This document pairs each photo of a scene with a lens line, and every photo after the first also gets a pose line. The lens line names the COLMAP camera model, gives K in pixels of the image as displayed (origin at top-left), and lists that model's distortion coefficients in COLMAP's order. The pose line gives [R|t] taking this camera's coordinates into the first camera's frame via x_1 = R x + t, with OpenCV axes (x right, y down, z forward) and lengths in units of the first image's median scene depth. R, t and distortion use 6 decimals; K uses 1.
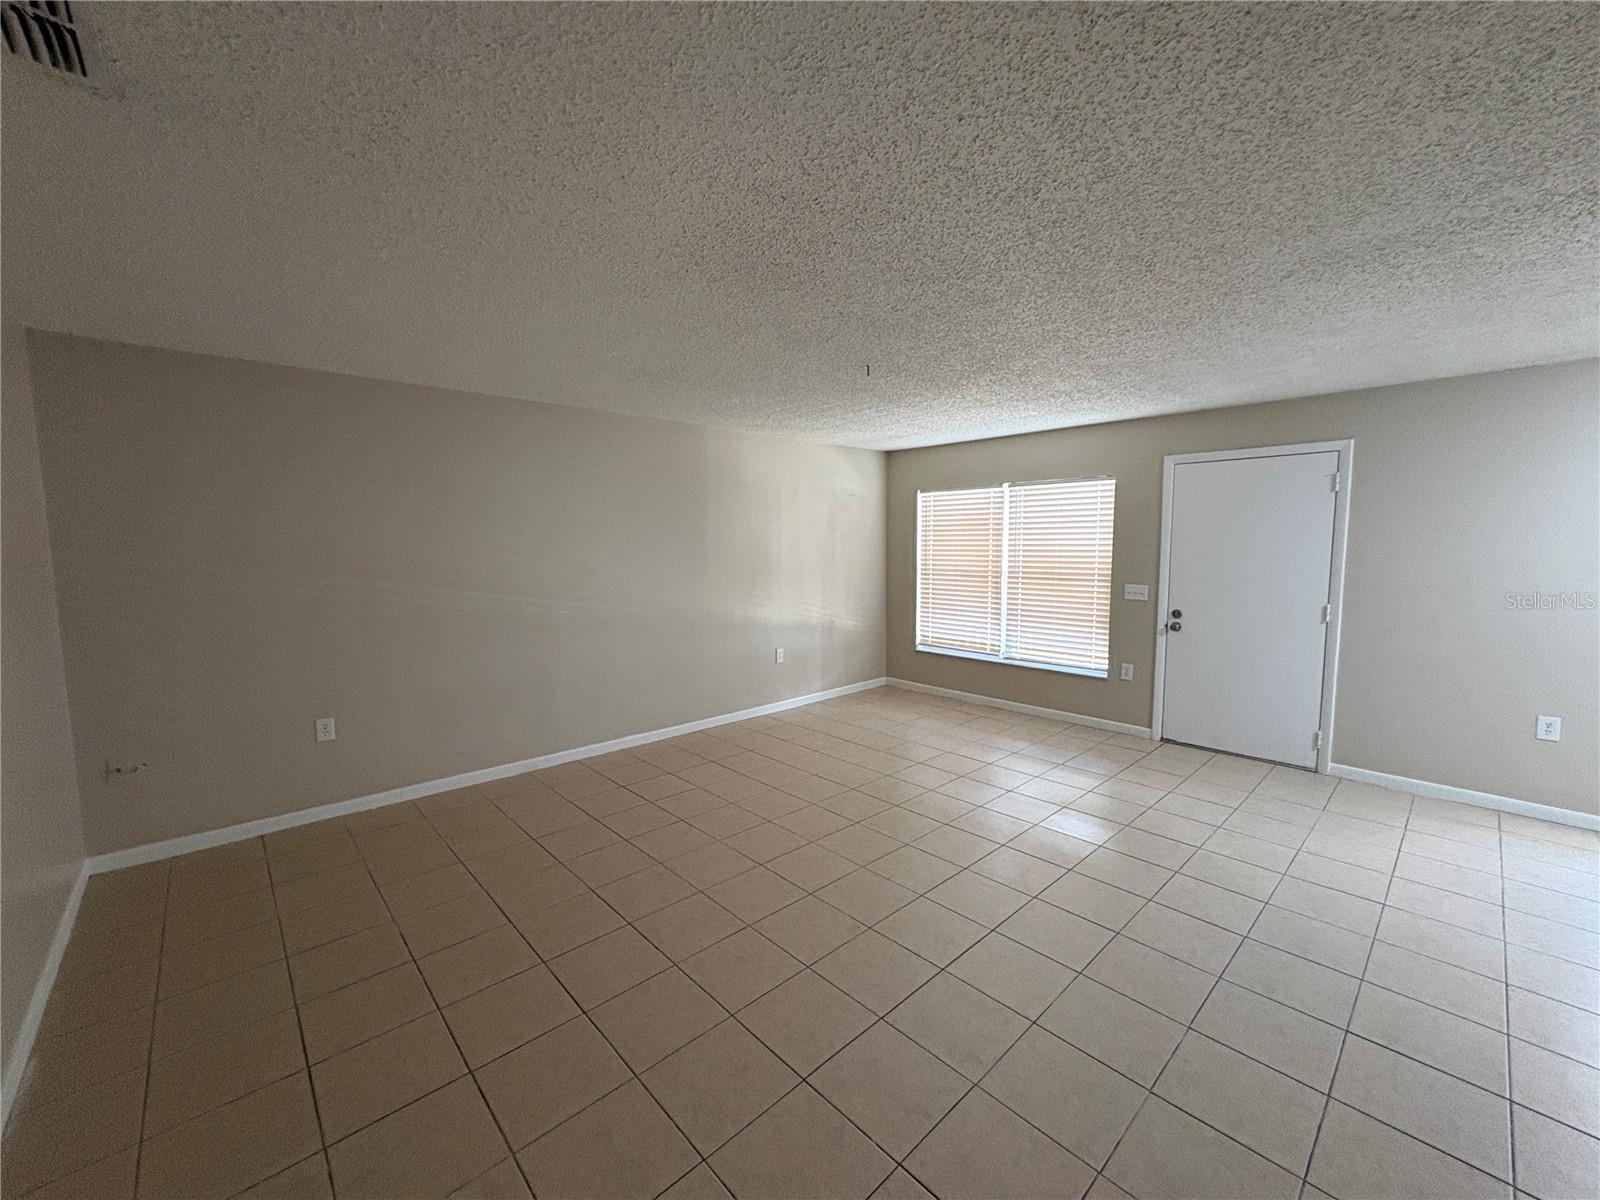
lens RADIAL K [[636.6, 0, 800.4], [0, 636.6, 601.2], [0, 0, 1]] dist [0.001068, 0.000122]
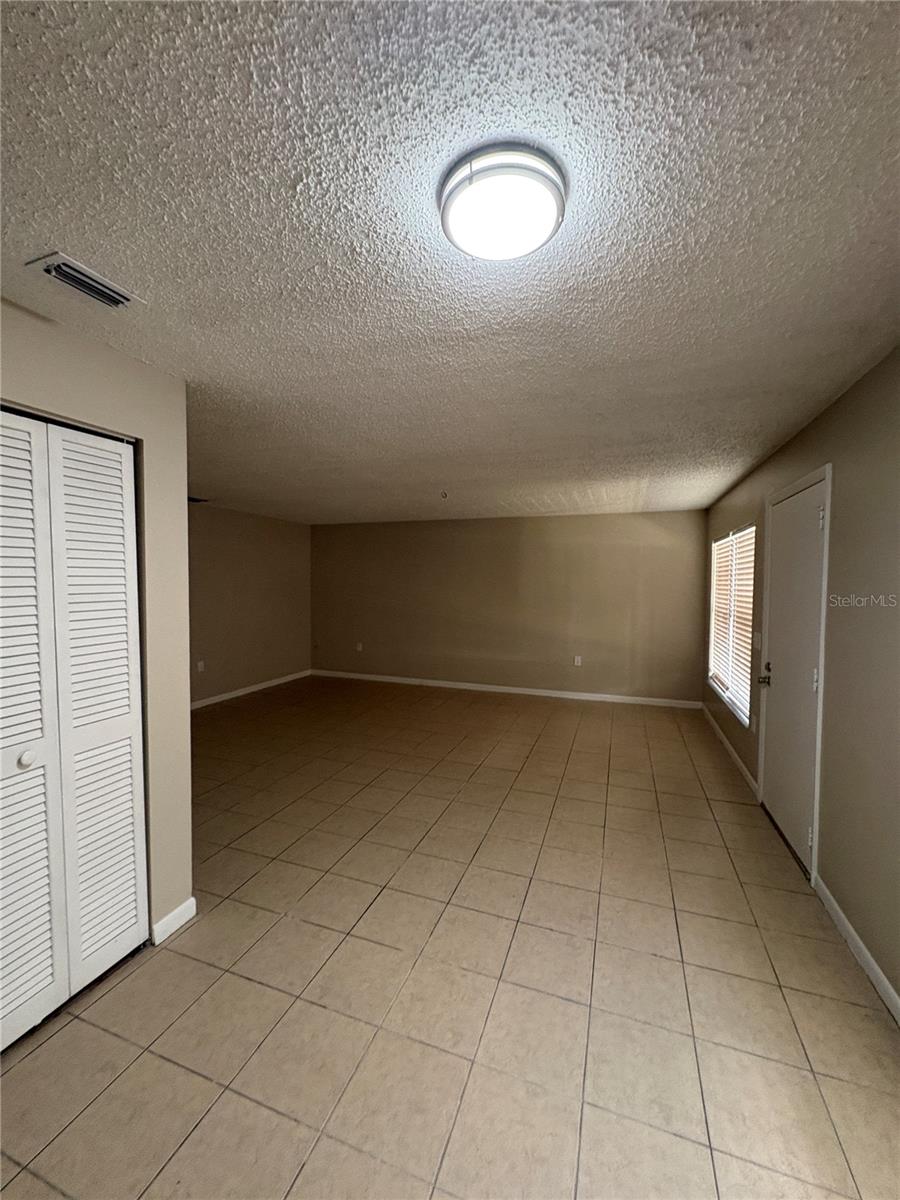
lens RADIAL K [[477.4, 0, 450.0], [0, 477.4, 600.0], [0, 0, 1]] dist [0.001068, 0.000122]
pose [[0.458139, 0.043720, -0.887805, 0.825842], [-0.092165, 0.995743, 0.001475, -0.030302], [0.884090, 0.081148, 0.460218, 0.219905]]
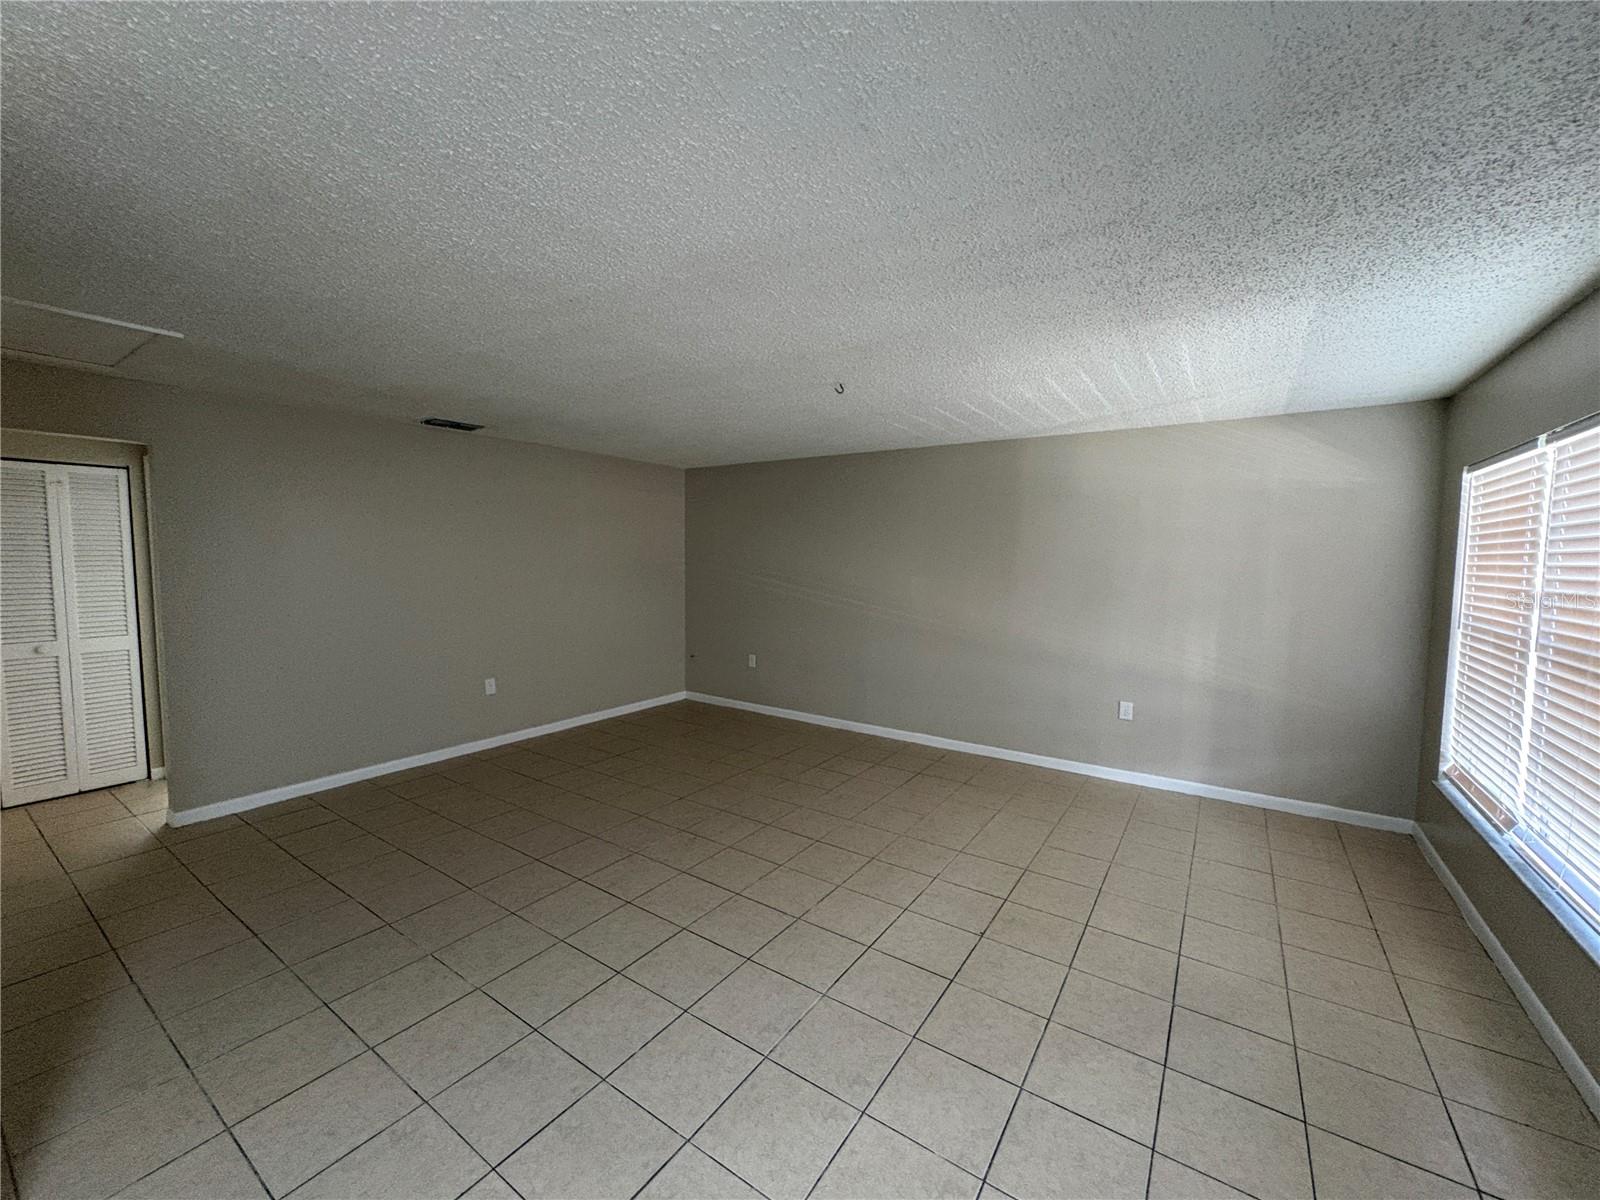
lens RADIAL K [[636.6, 0, 800.4], [0, 636.6, 601.2], [0, 0, 1]] dist [0.001068, 0.000122]
pose [[0.224394, 0.077330, -0.971425, 0.631814], [-0.103111, 0.993135, 0.055240, -0.049281], [0.969028, 0.087769, 0.230827, 0.434175]]
